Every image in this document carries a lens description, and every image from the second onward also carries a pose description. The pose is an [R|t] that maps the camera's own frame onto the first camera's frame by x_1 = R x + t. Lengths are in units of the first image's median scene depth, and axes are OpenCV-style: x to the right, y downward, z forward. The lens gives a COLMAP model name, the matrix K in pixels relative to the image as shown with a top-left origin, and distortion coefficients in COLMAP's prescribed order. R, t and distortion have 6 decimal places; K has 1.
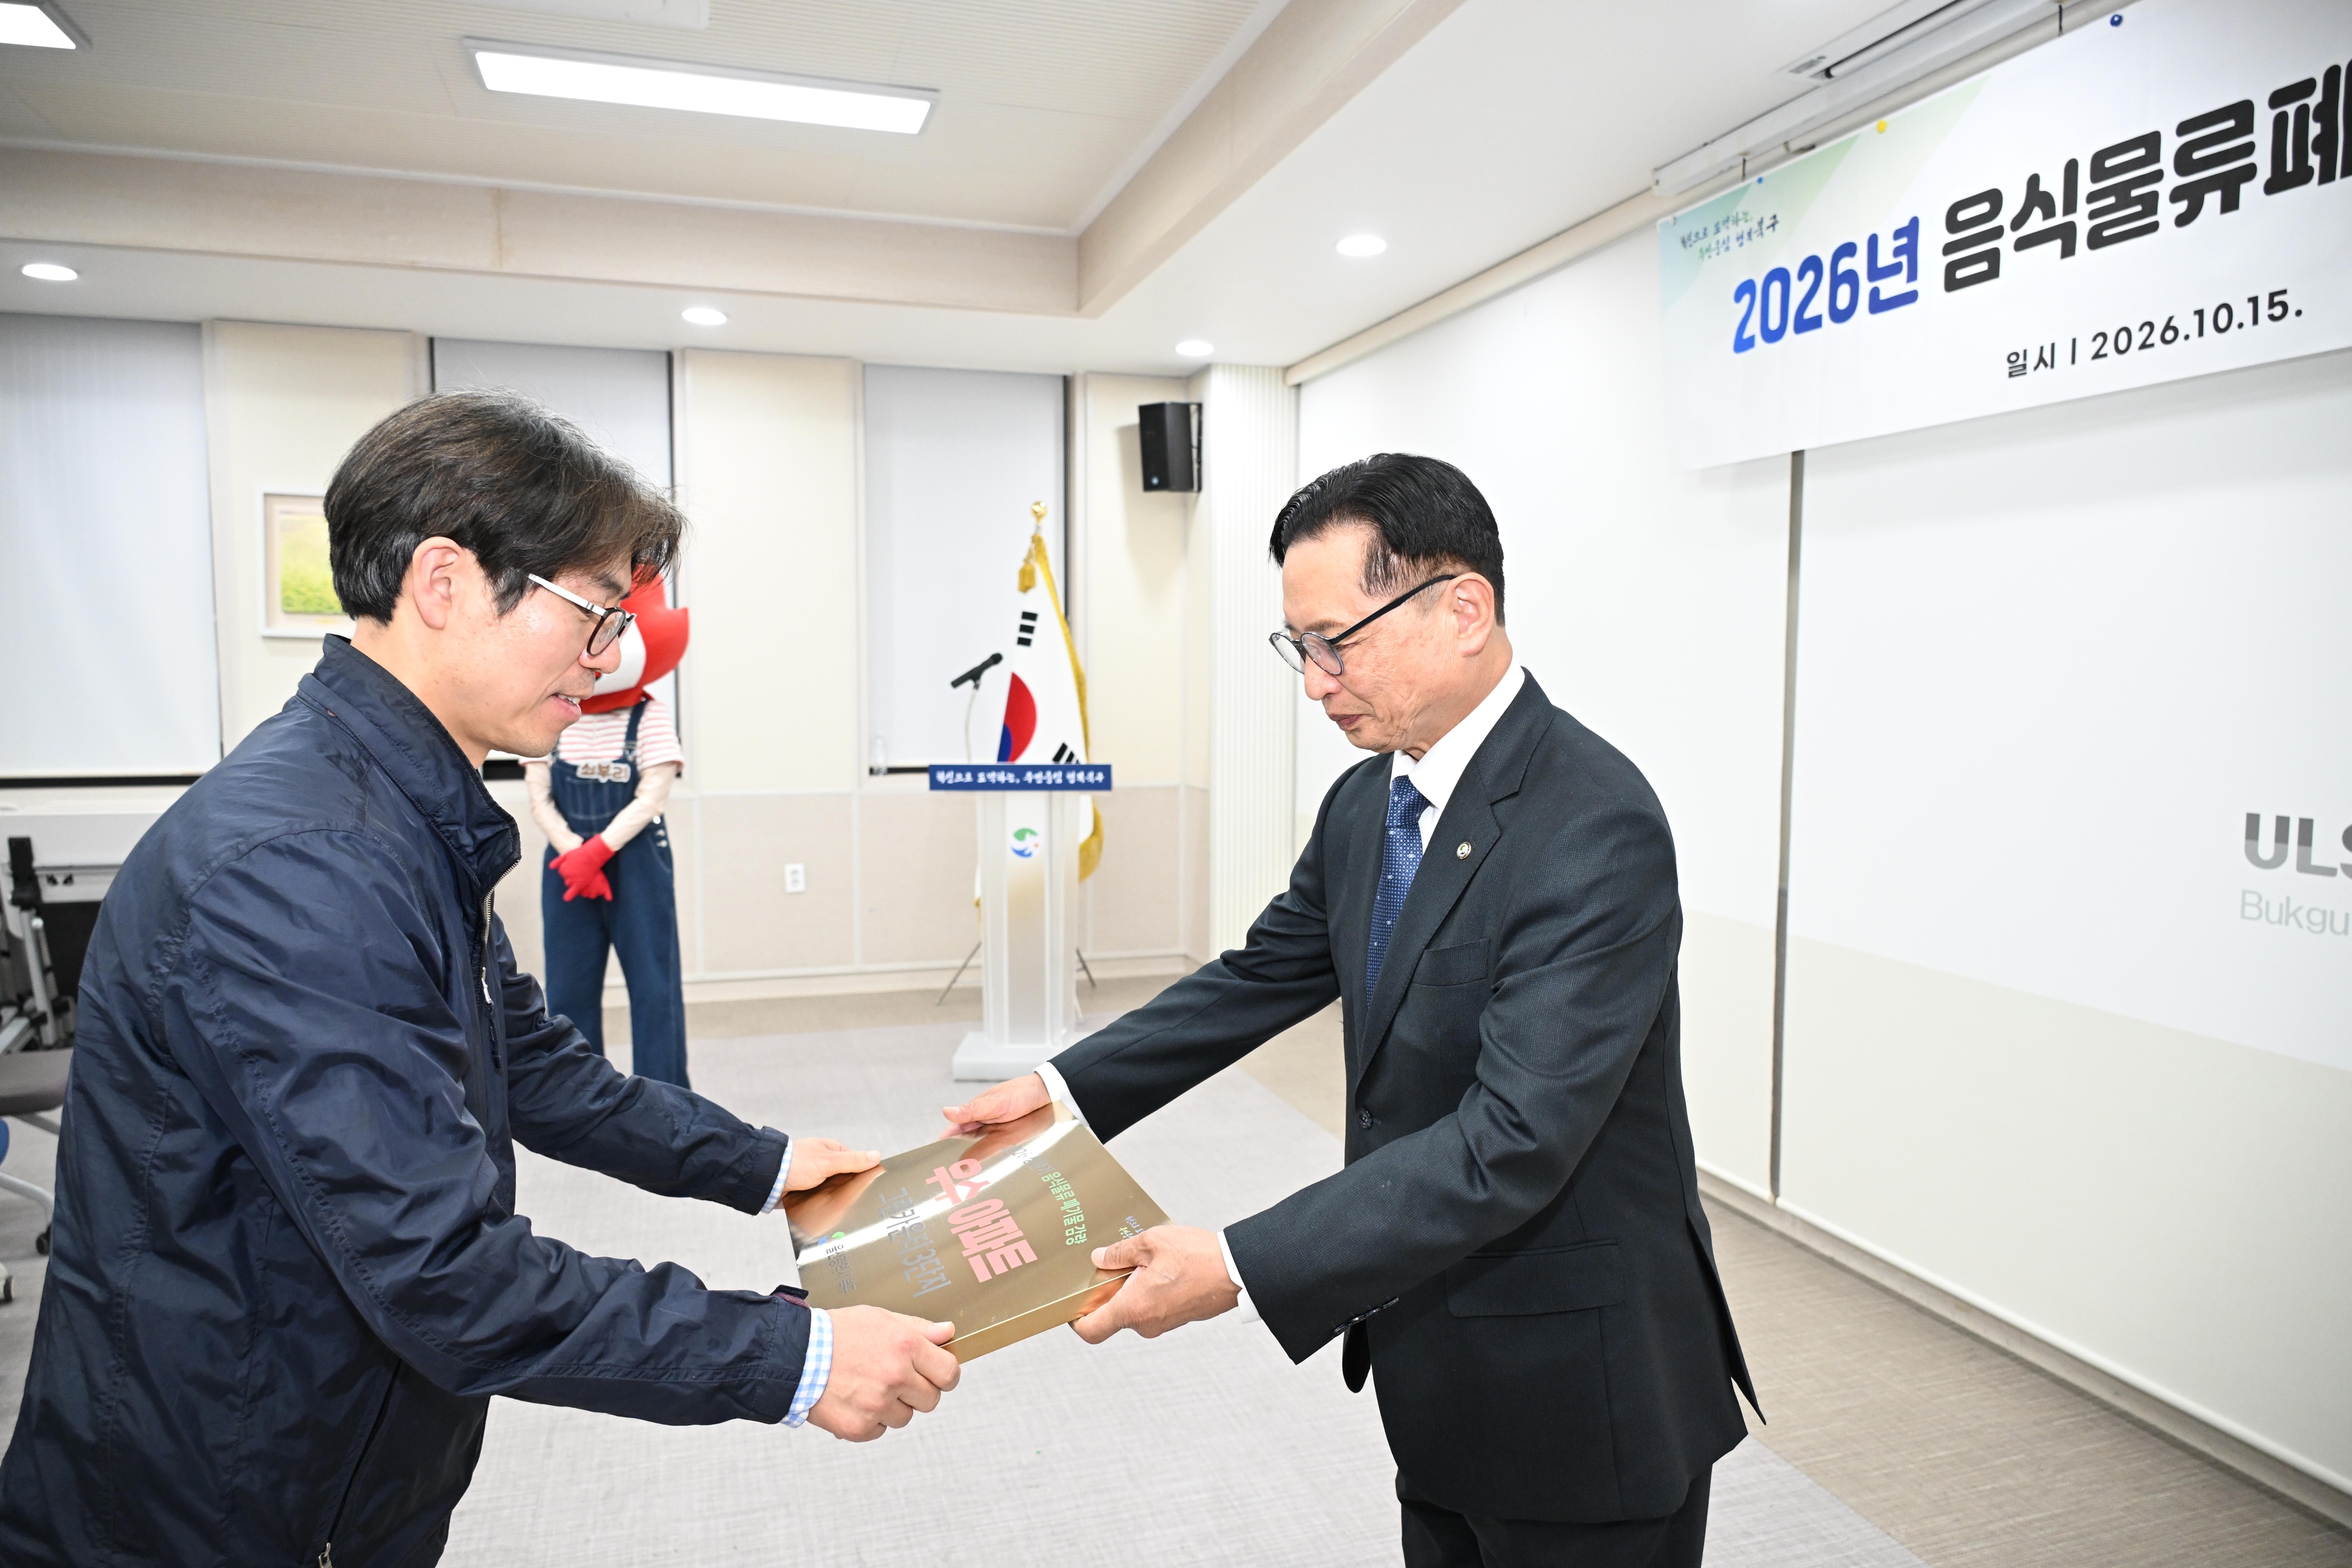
lens RADIAL K [[1540.1, 0, 1170.5], [0, 1540.1, 775.1], [0, 0, 1]] dist [0.011463, -0.017516]
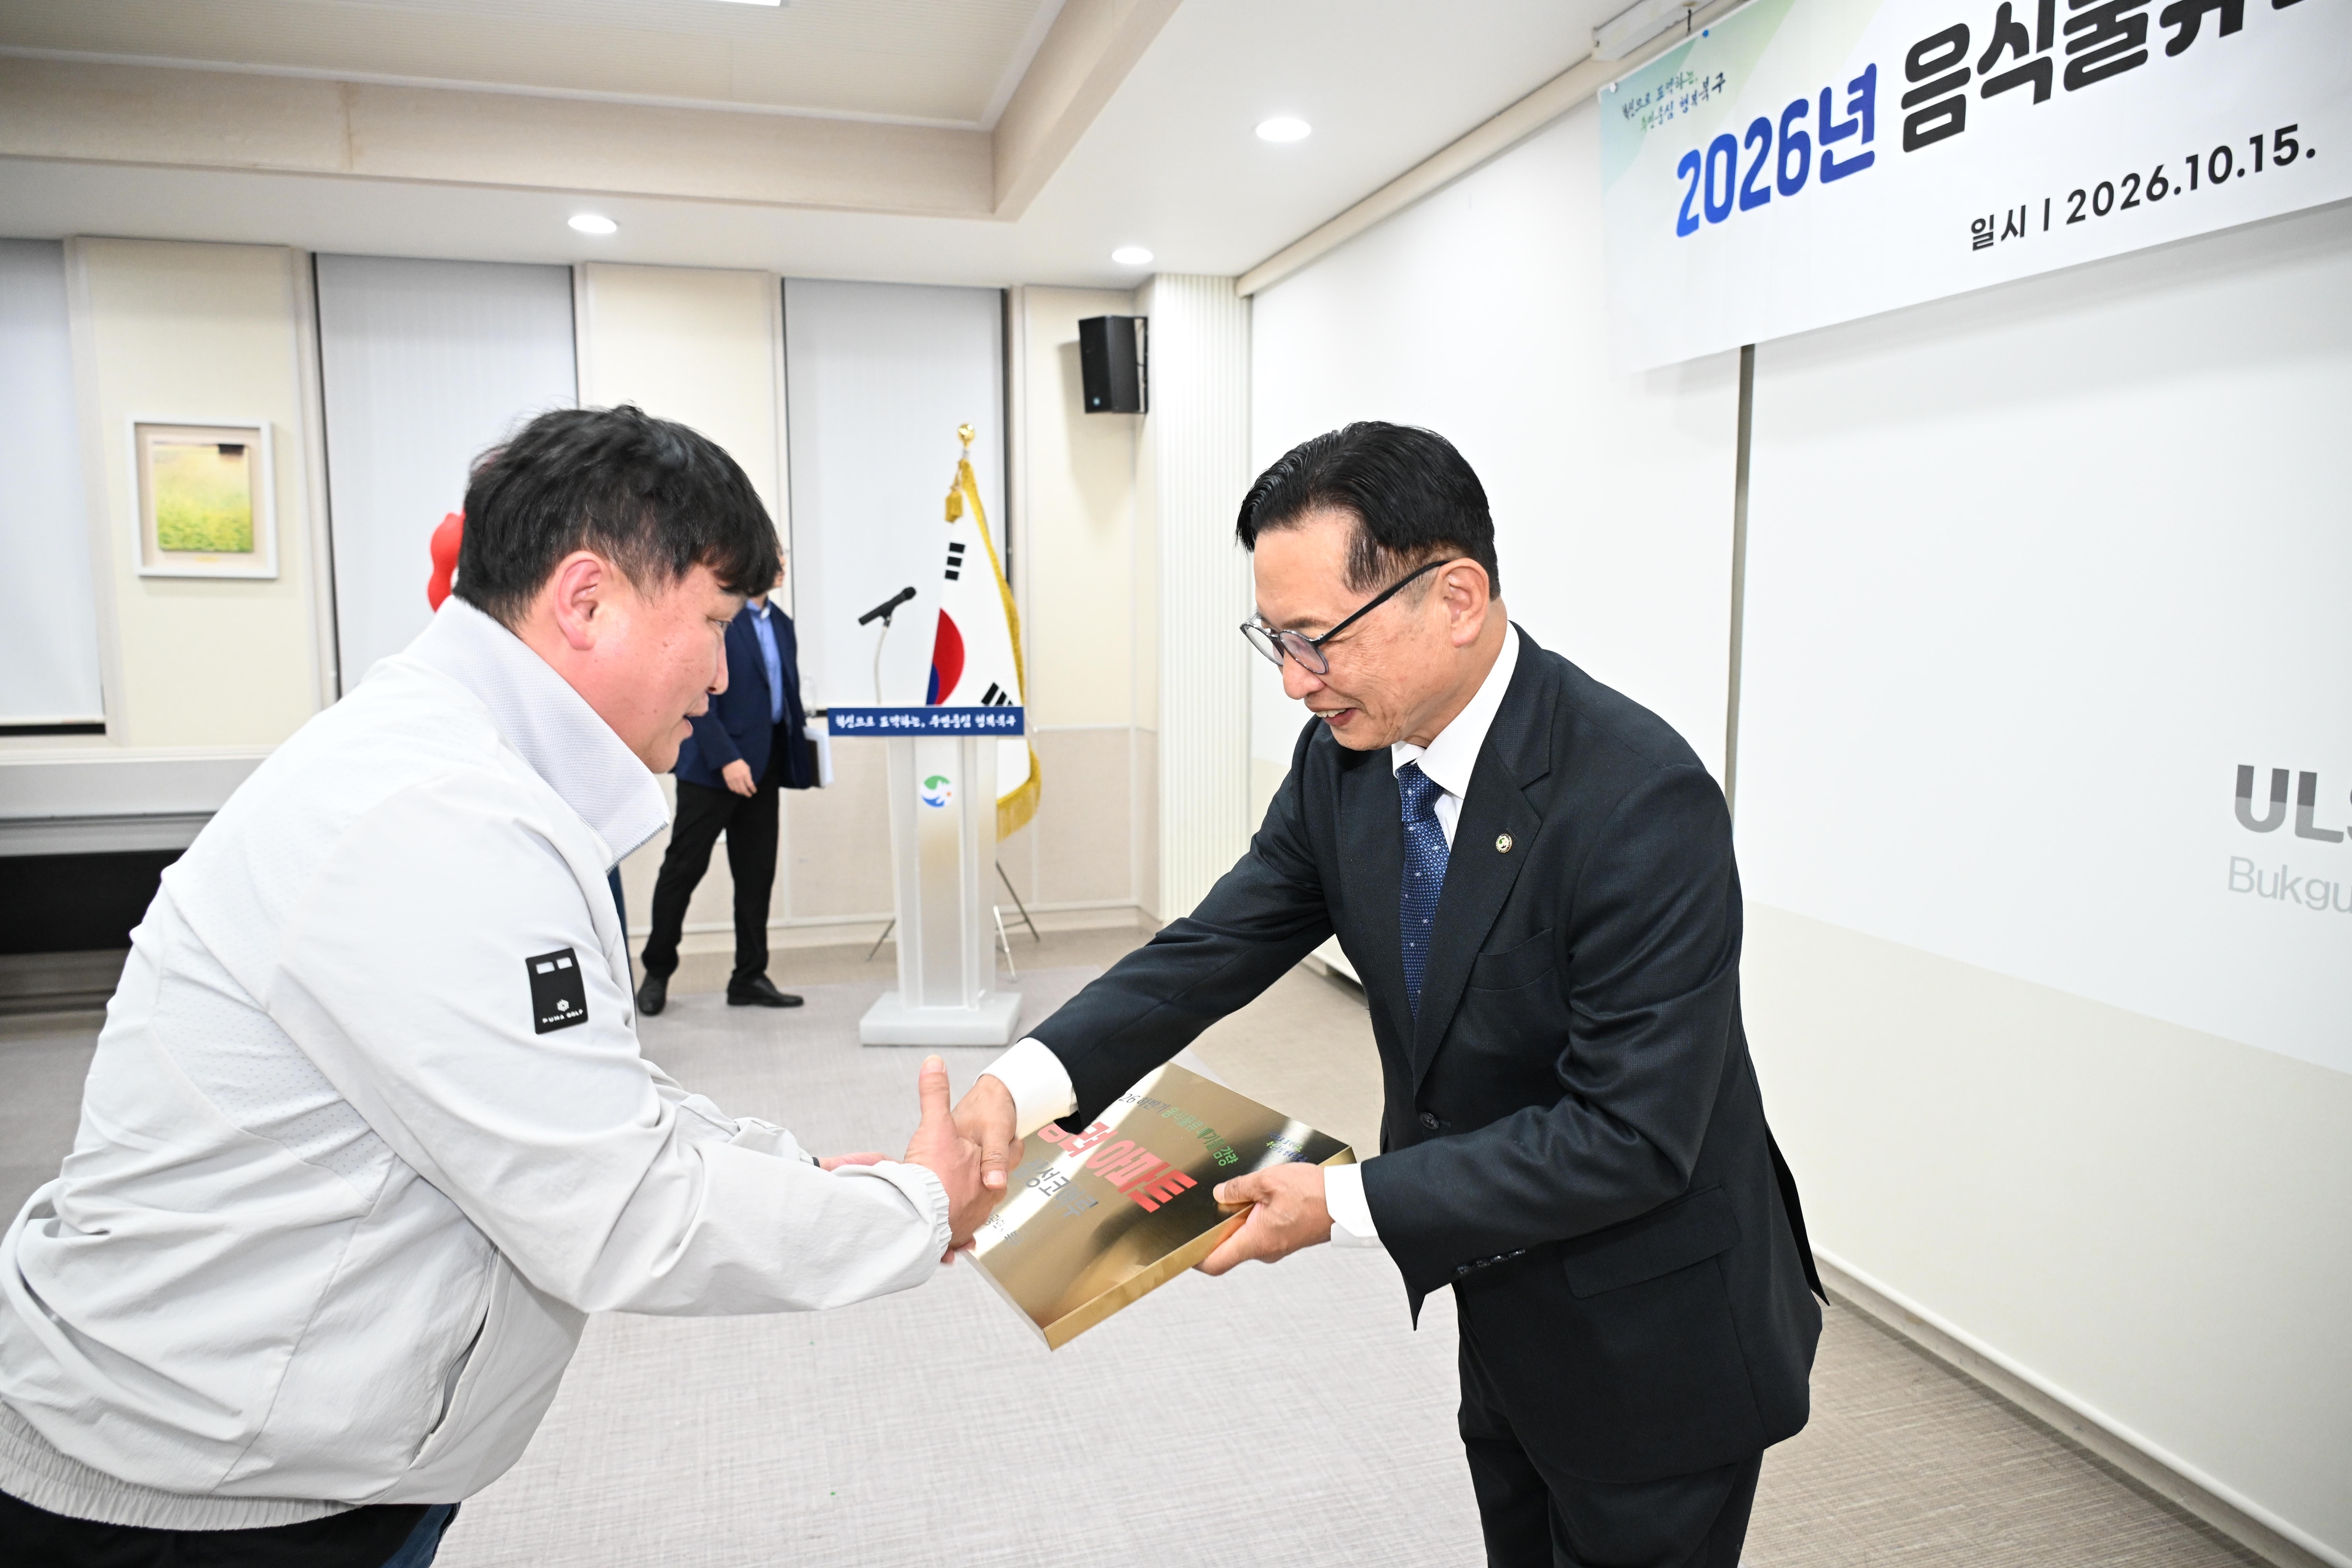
lens RADIAL K [[1540.1, 0, 1168.1], [0, 1540.1, 774.2], [0, 0, 1]] dist [0.011463, -0.017516]
pose [[0.999716, -0.003558, -0.023583, 0.111456], [0.004511, 0.999170, 0.040491, -0.005784], [0.023419, -0.040586, 0.998902, 0.121830]]
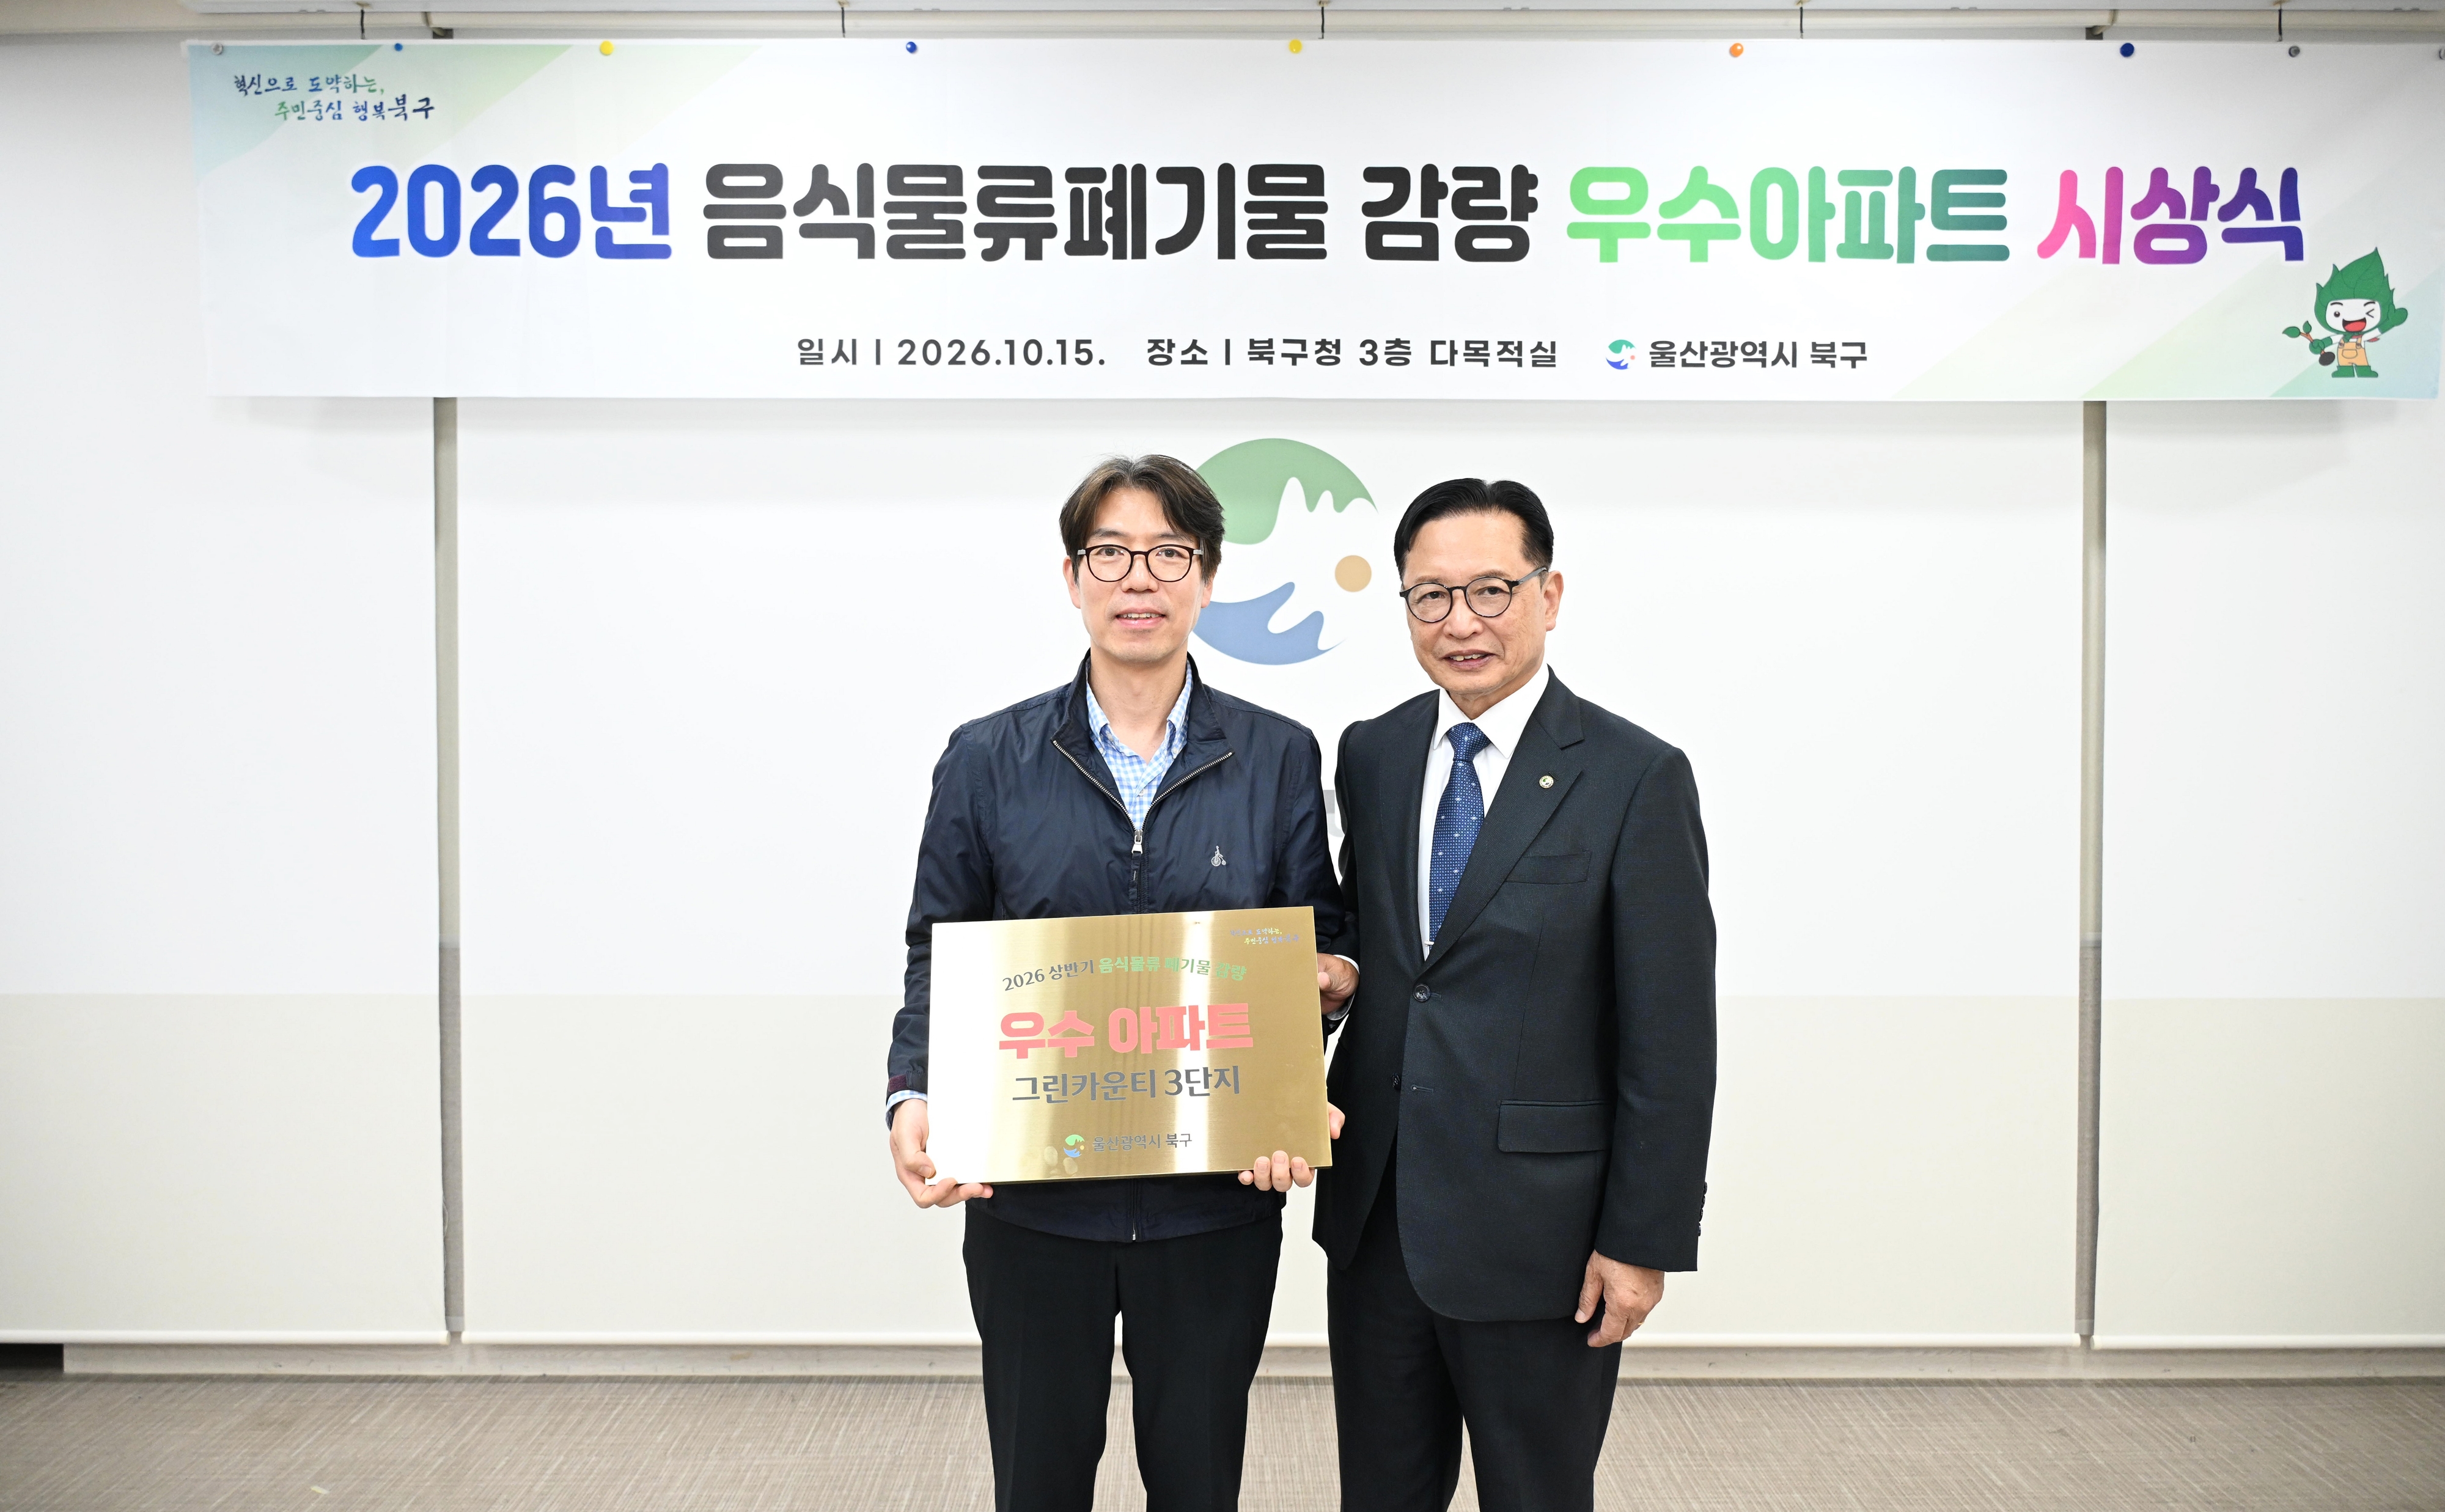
lens RADIAL K [[1594.6, 0, 1231.1], [0, 1594.6, 720.3], [0, 0, 1]] dist [0.009715, -0.014524]
pose [[0.298187, -0.014395, 0.954399, -0.313606], [0.070465, 0.997490, -0.006971, -0.007045], [-0.951903, 0.069330, 0.298453, 0.424116]]
